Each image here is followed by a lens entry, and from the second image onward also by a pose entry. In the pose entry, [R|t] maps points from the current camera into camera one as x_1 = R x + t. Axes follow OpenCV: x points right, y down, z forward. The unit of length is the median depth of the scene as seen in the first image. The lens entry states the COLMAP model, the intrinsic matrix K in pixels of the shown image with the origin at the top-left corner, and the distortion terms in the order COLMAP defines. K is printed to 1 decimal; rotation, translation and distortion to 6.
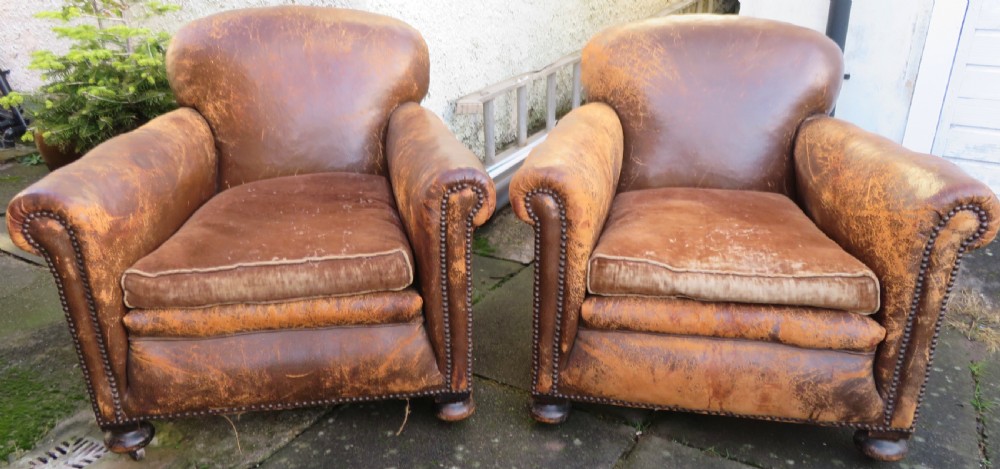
lens RADIAL K [[691.8, 0, 496.7], [0, 691.8, 279.5], [0, 0, 1]] dist [-0.001587, -0.000611]
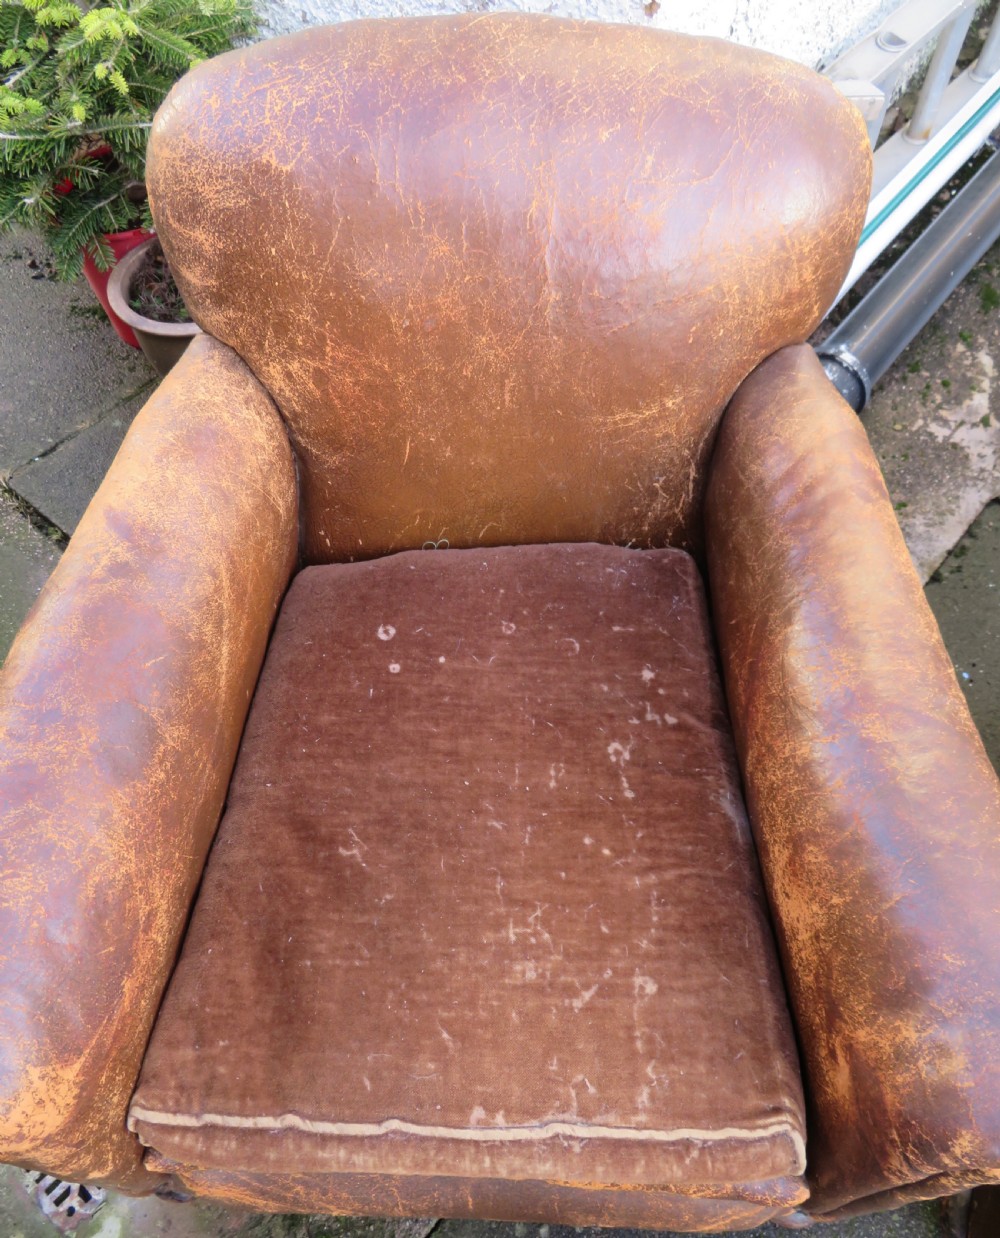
lens RADIAL K [[896.4, 0, 500.0], [0, 896.4, 619.0], [0, 0, 1]] dist [-0.007551, -0.002062]
pose [[0.983612, 0.152245, -0.096584, -0.224082], [-0.074660, 0.831546, 0.550415, -0.417318], [0.164112, -0.534184, 0.829286, 0.538595]]
